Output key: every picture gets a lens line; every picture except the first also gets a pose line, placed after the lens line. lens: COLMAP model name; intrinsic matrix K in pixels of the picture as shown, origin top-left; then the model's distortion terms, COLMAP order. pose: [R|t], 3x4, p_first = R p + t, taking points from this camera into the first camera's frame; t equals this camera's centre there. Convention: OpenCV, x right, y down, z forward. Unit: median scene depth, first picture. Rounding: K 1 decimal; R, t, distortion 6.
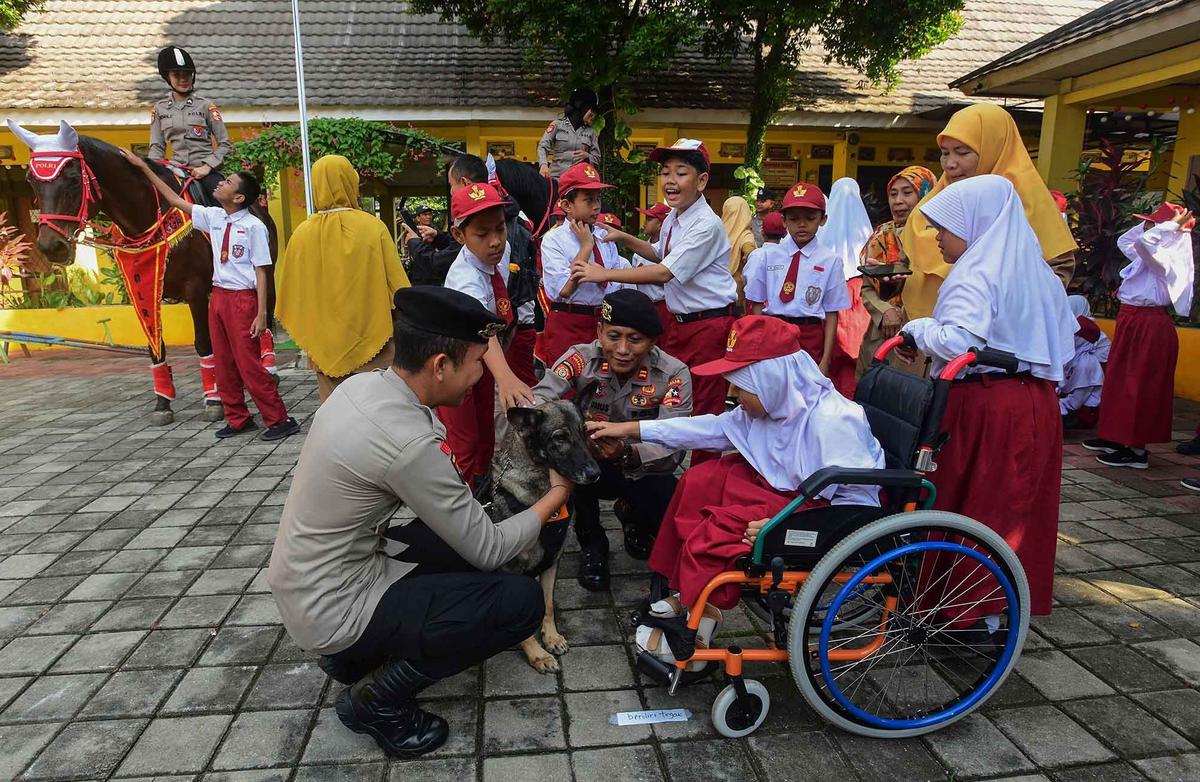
lens RADIAL K [[772.8, 0, 596.4], [0, 772.8, 394.5], [0, 0, 1]] dist [-0.042421, 0.005644]
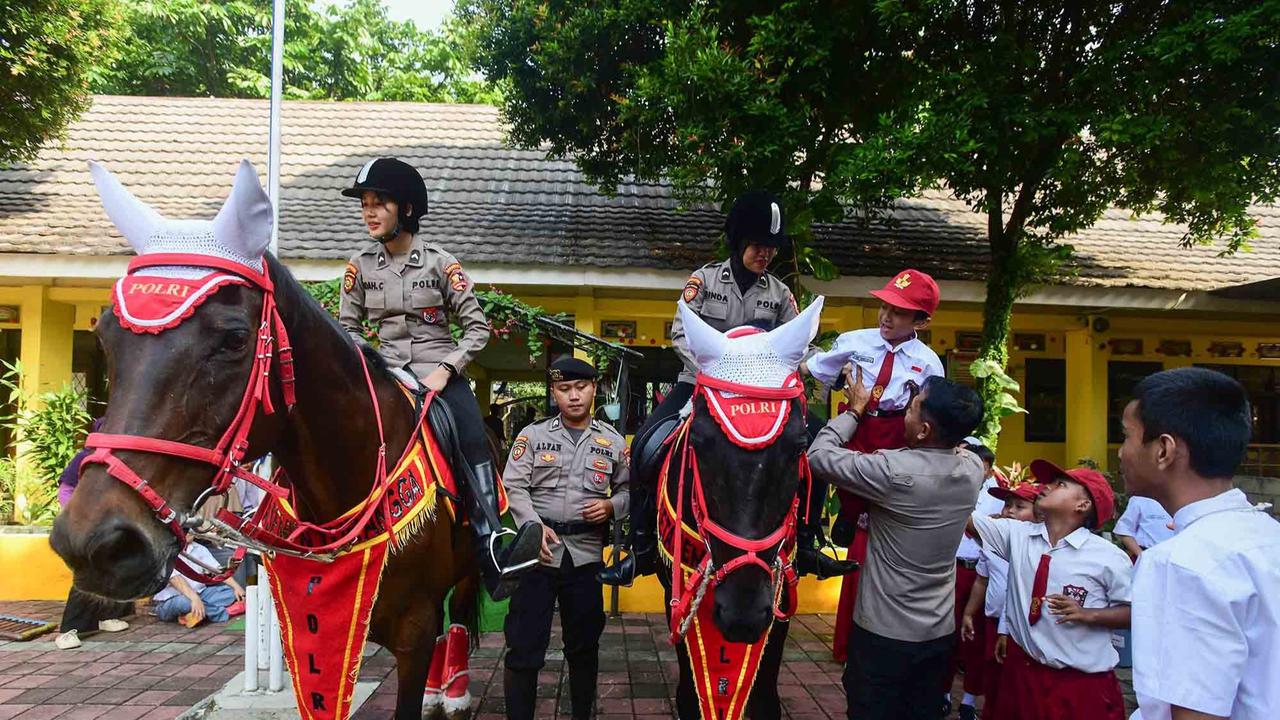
lens RADIAL K [[746.0, 0, 661.7], [0, 746.0, 383.2], [0, 0, 1]] dist [-0.005332, 0.000471]
pose [[0.998686, 0.025696, -0.044331, -0.054787], [-0.035934, 0.967982, -0.248436, -0.096789], [0.036528, 0.249702, 0.967633, 0.340071]]
